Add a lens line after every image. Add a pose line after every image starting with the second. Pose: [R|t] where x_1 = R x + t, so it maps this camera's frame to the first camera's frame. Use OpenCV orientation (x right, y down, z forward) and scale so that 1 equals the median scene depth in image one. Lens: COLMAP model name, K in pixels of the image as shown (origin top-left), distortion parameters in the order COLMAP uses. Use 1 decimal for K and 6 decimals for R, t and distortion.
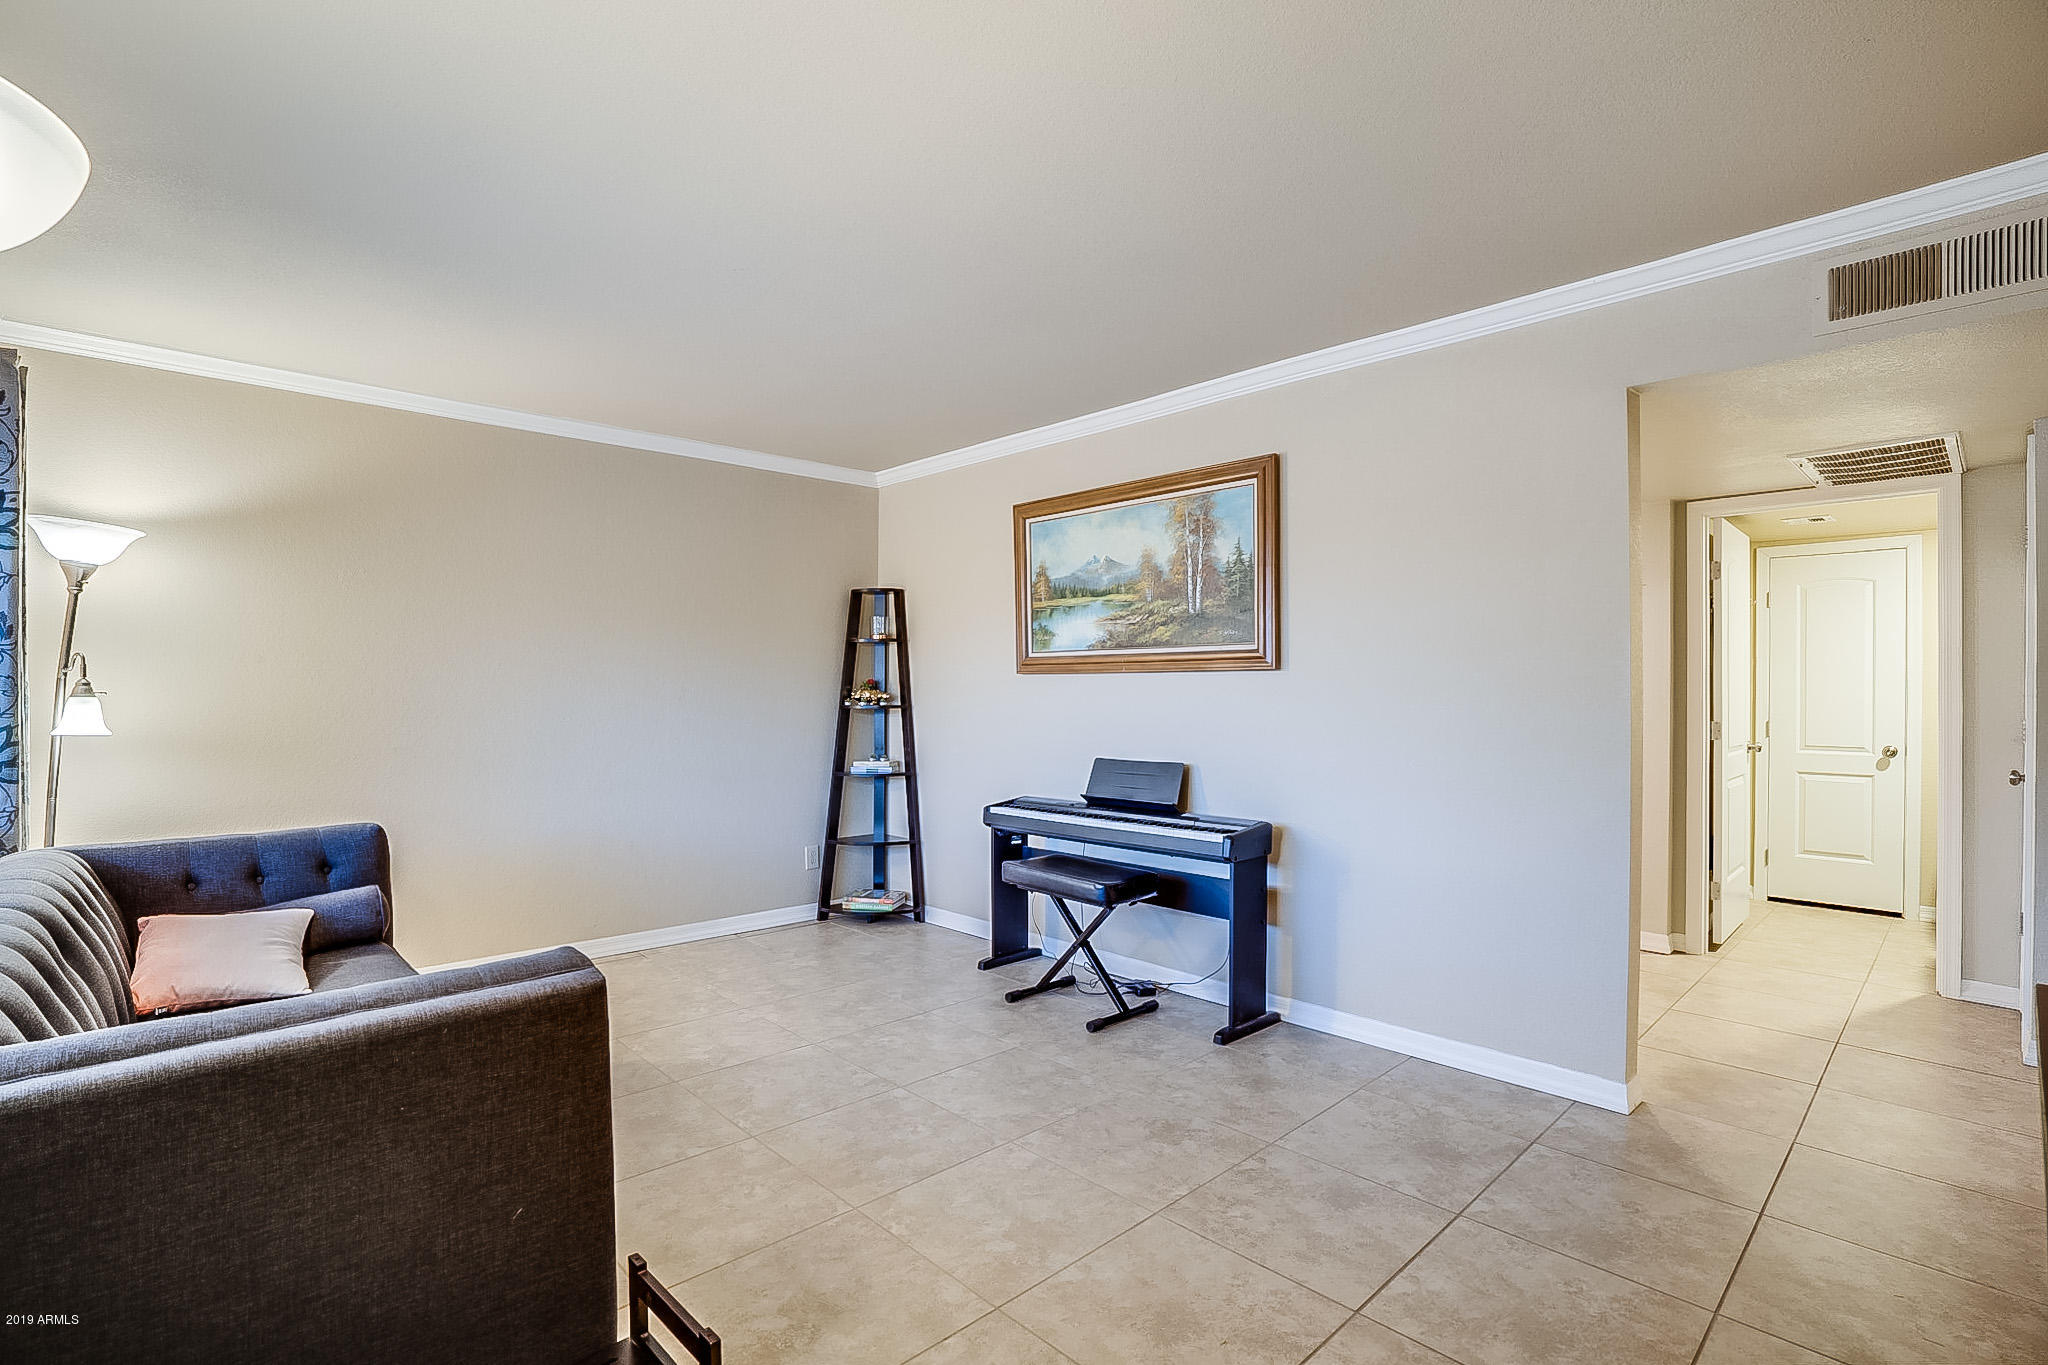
lens RADIAL K [[957.9, 0, 1011.9], [0, 957.9, 688.2], [0, 0, 1]] dist [-0.026477, -0.000410]
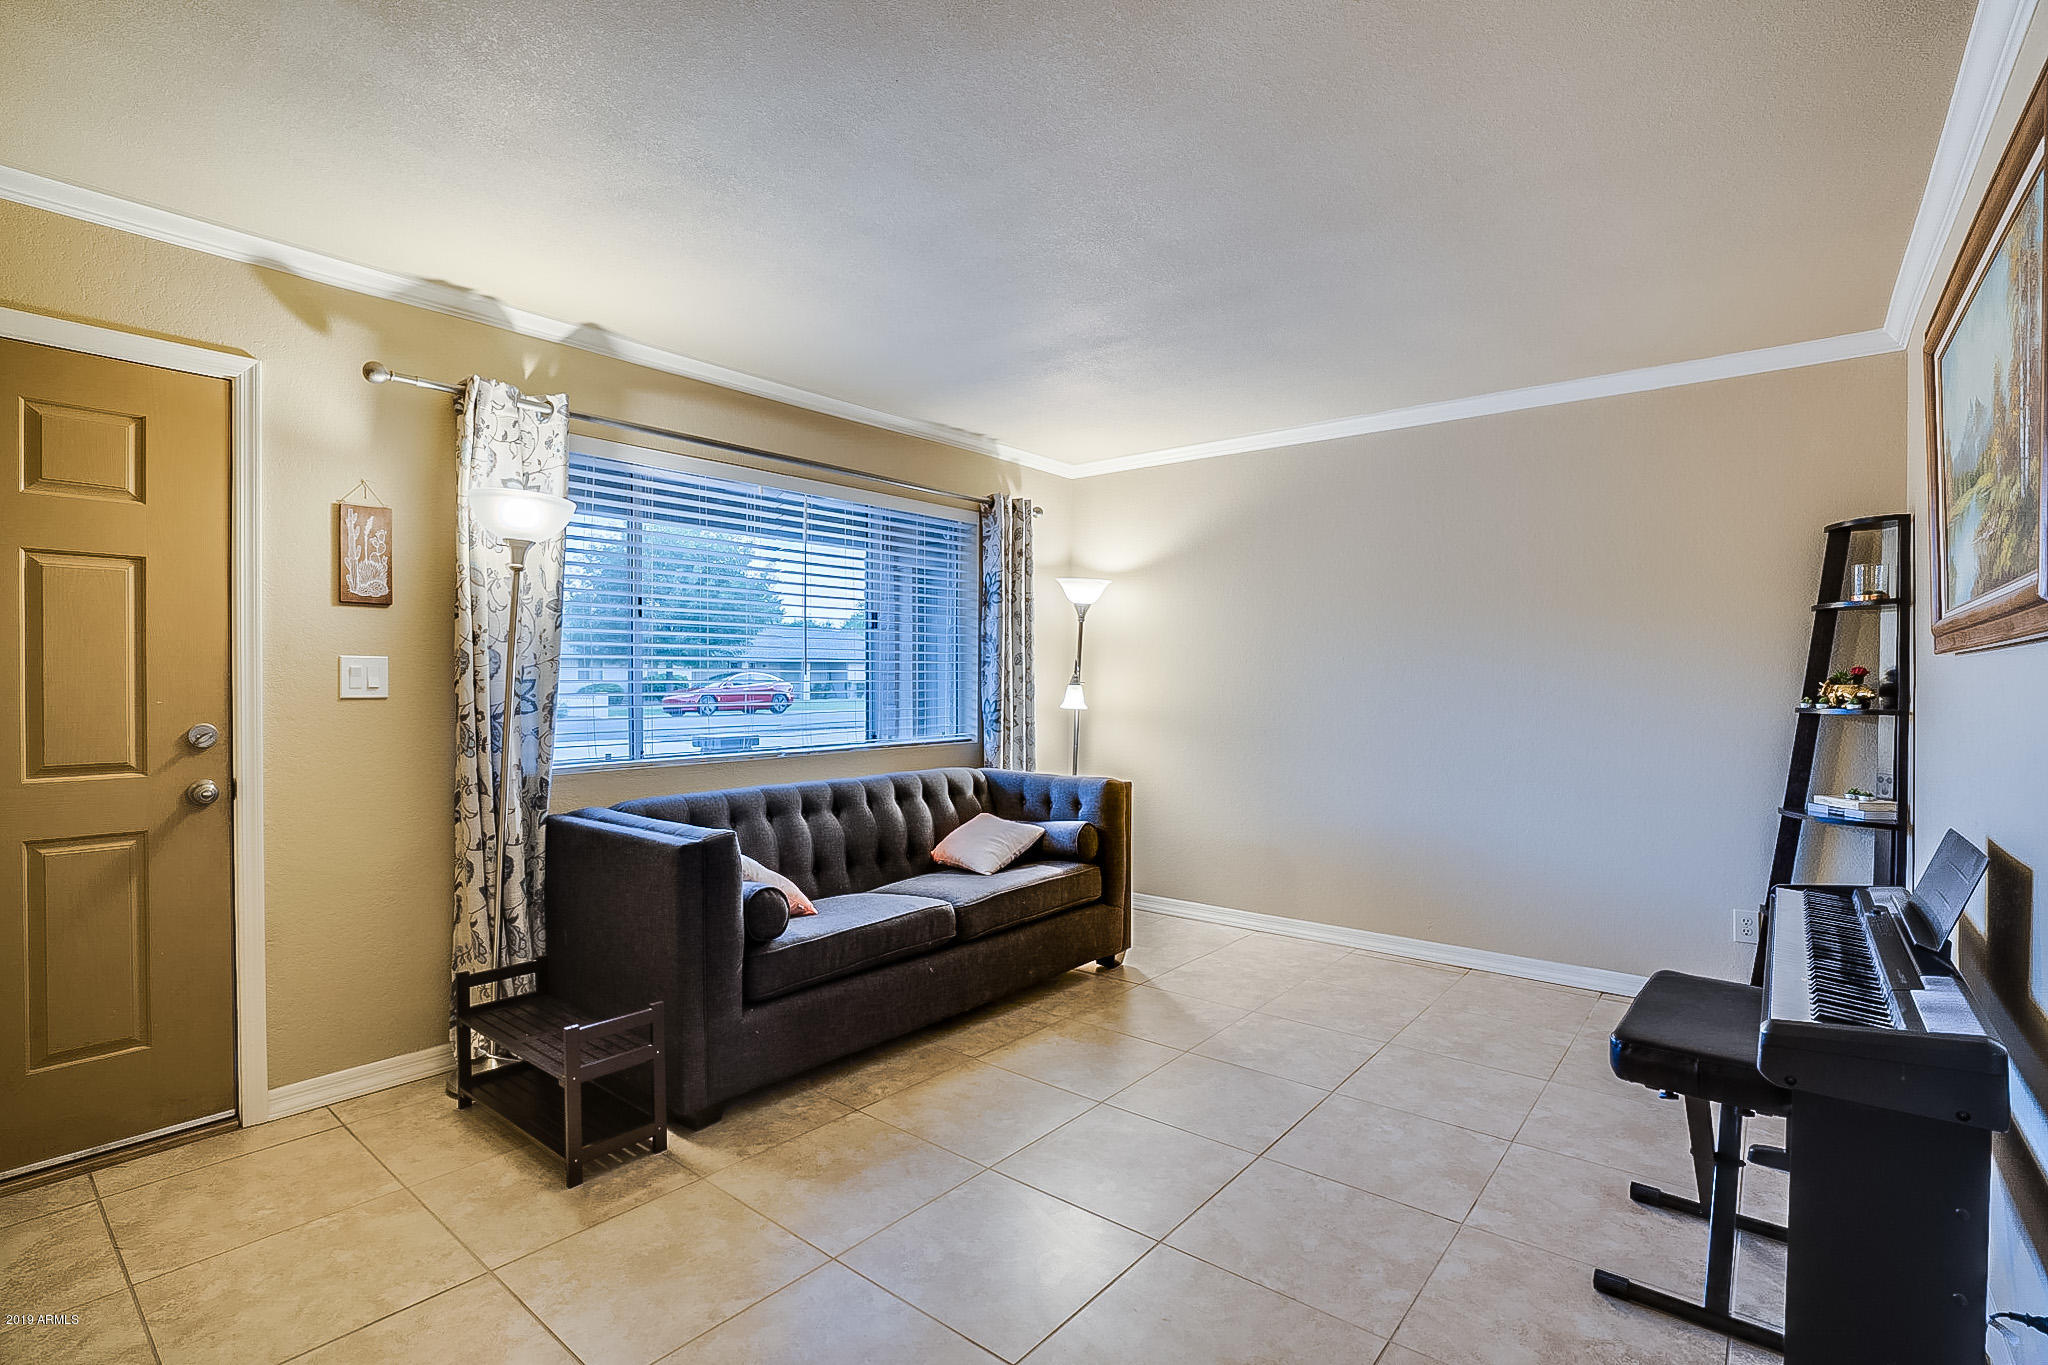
lens RADIAL K [[957.9, 0, 1011.6], [0, 957.9, 680.1], [0, 0, 1]] dist [-0.026477, -0.000410]
pose [[0.131591, 0.004665, -0.991293, 0.431283], [0.000796, 0.999988, 0.004811, -0.004956], [0.991304, -0.001422, 0.131586, 0.422585]]
